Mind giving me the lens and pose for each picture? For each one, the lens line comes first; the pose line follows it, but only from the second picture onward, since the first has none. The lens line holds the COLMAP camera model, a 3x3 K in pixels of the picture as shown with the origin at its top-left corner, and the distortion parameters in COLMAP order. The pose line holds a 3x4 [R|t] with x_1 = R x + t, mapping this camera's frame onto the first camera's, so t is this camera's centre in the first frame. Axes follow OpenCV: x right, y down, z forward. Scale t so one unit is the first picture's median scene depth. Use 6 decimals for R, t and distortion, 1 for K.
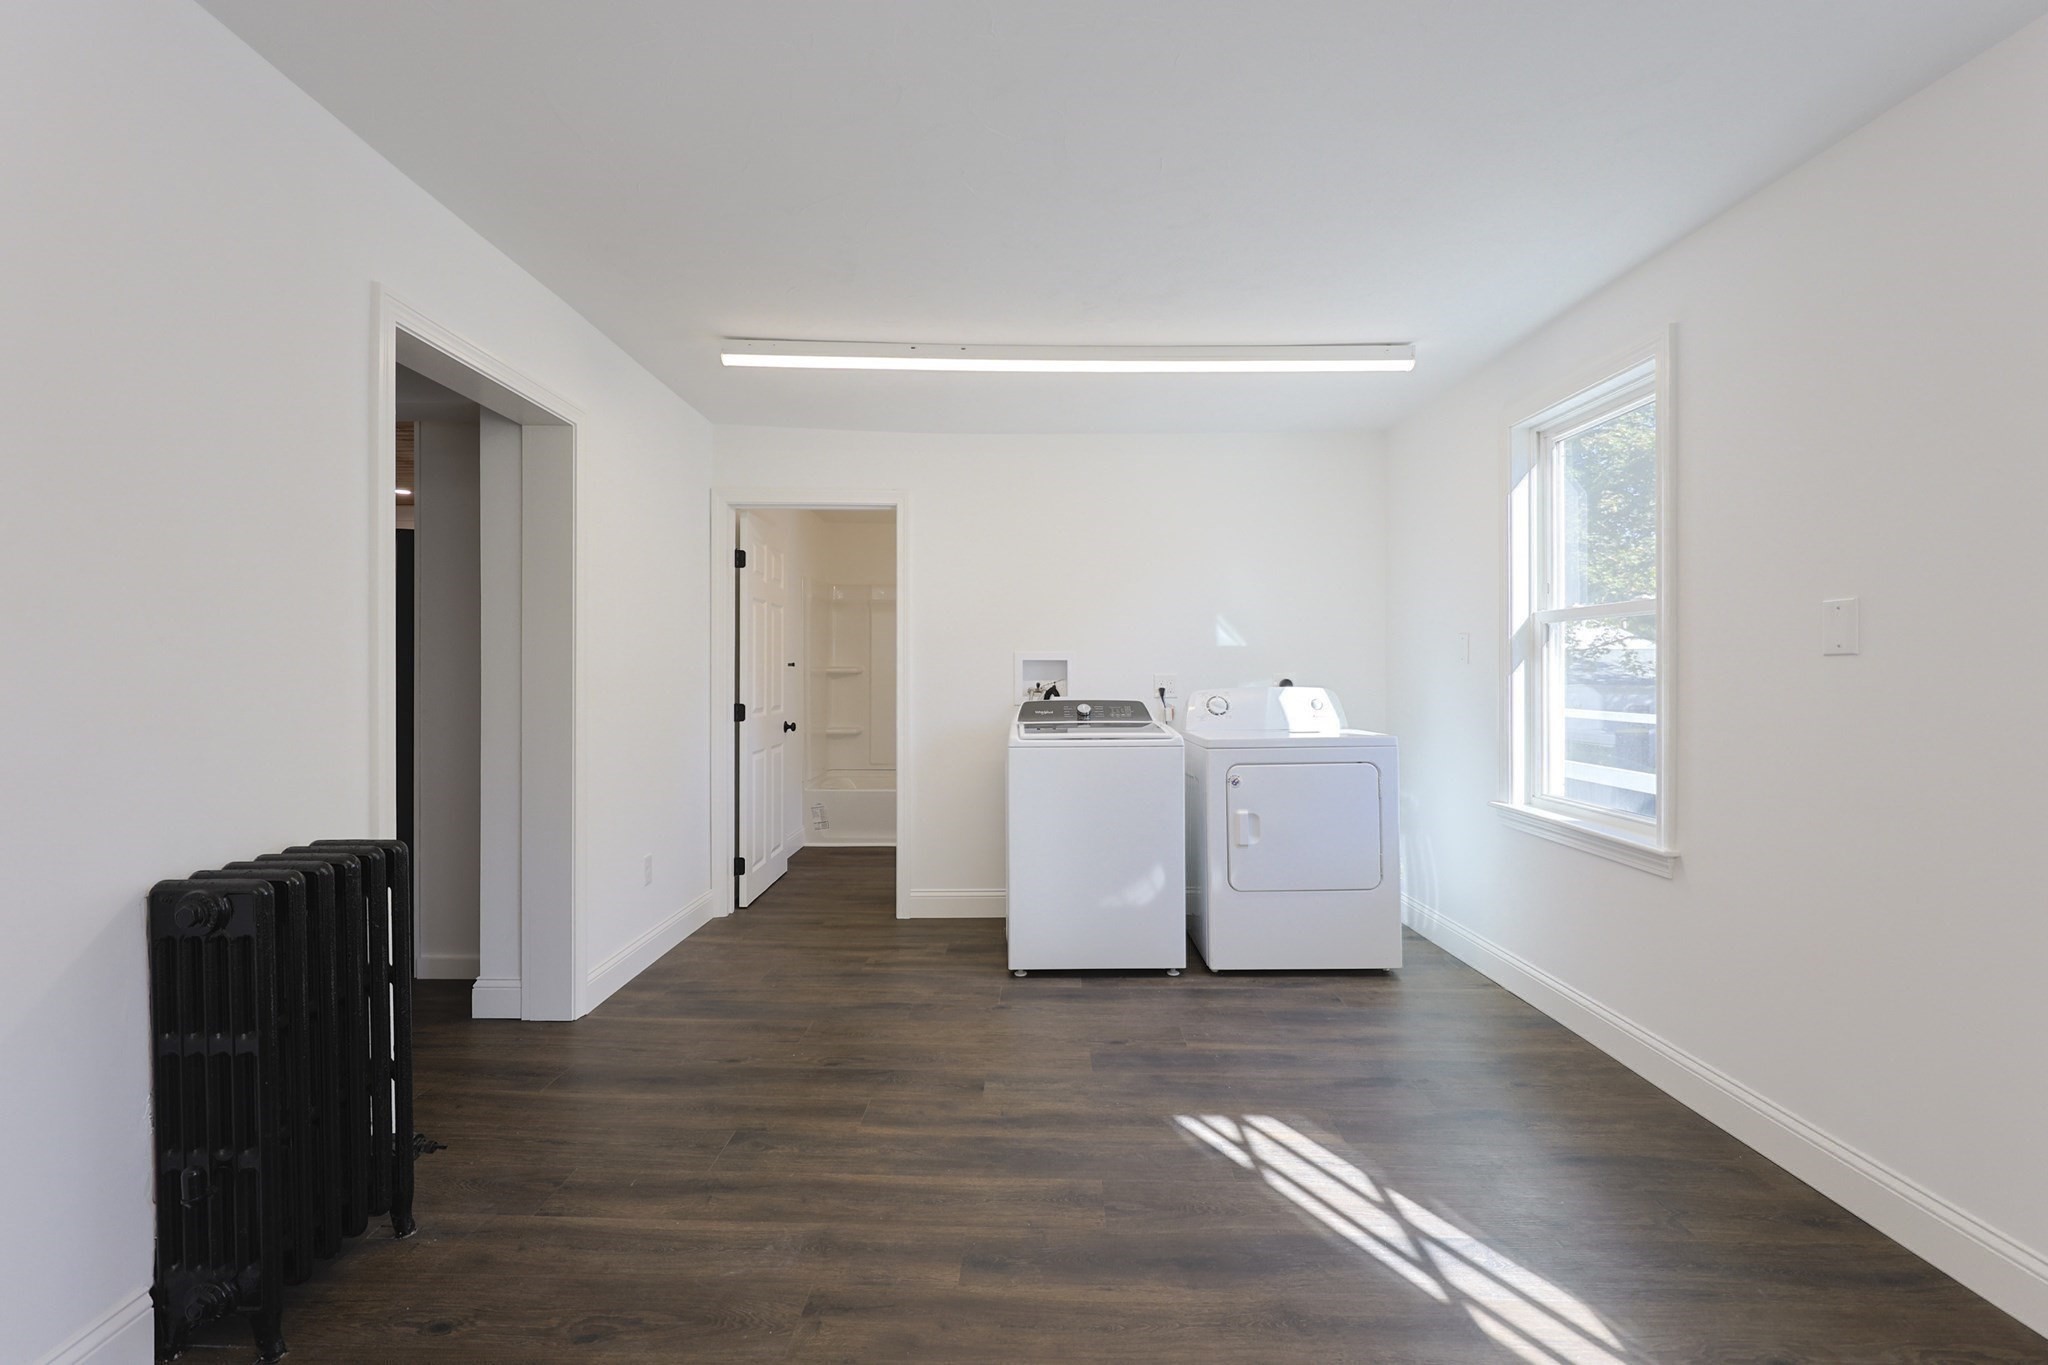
lens RADIAL K [[875.3, 0, 1020.2], [0, 875.3, 675.6], [0, 0, 1]] dist [-0.001347, -0.000105]
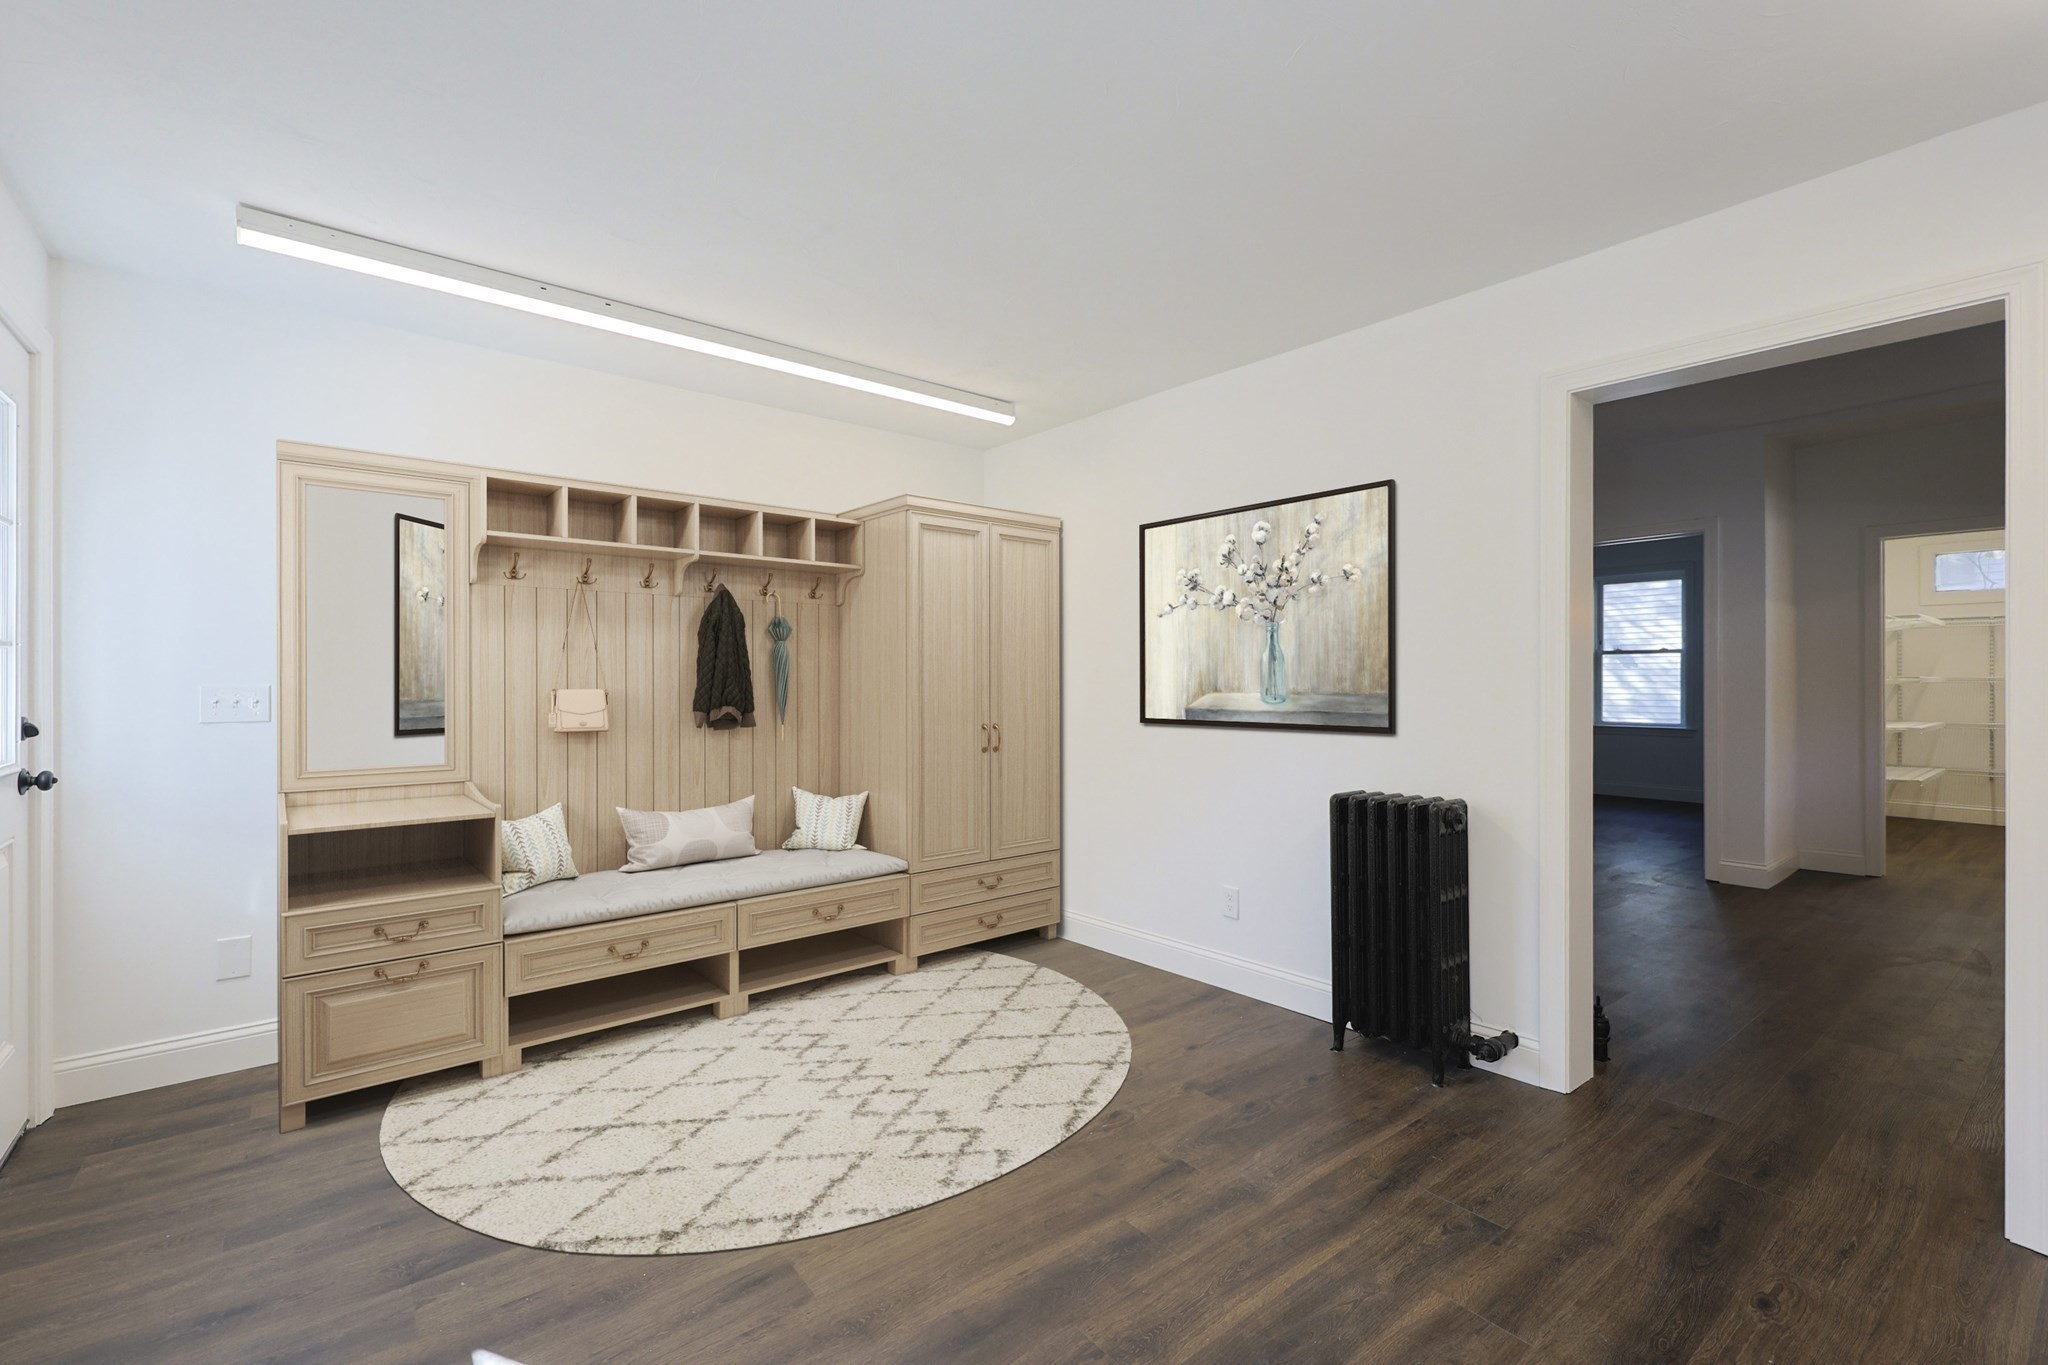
lens RADIAL K [[884.8, 0, 1025.3], [0, 884.8, 676.9], [0, 0, 1]] dist [0.000574, 0.000140]
pose [[-0.772194, -0.001746, -0.635385, 0.662521], [-0.003710, 0.999992, 0.001762, -0.014699], [0.635376, 0.003718, -0.772194, 1.558371]]
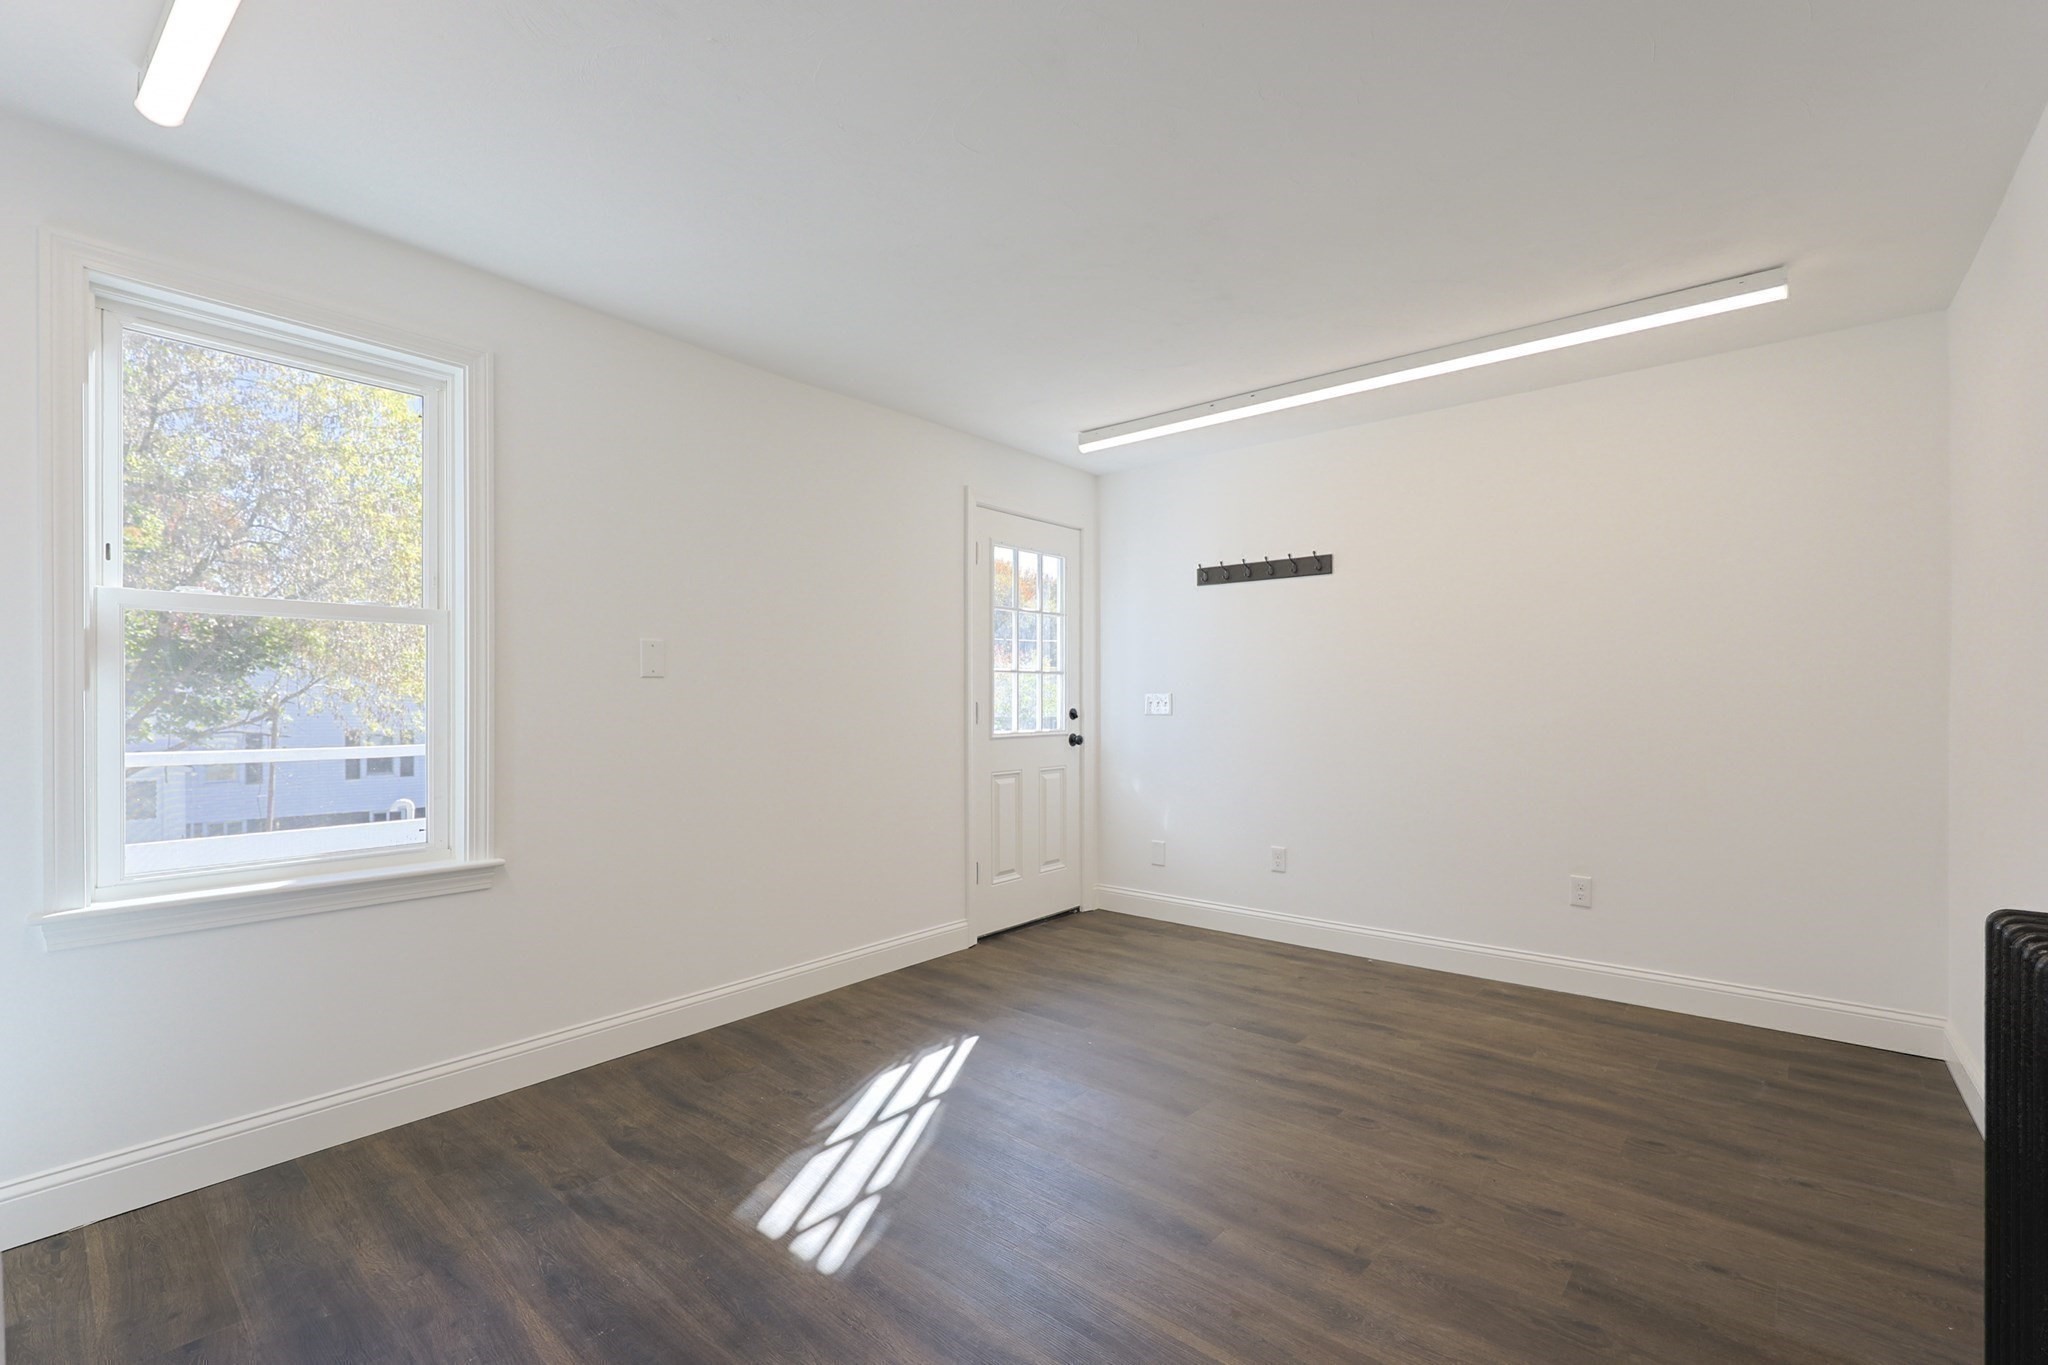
lens RADIAL K [[888.6, 0, 1022.7], [0, 888.6, 695.0], [0, 0, 1]] dist [0.000600, 0.000057]
pose [[-0.766476, 0.005399, 0.642250, -0.521517], [0.005825, 0.999982, -0.001454, 0.012731], [-0.642246, 0.002626, -0.766494, 1.751605]]
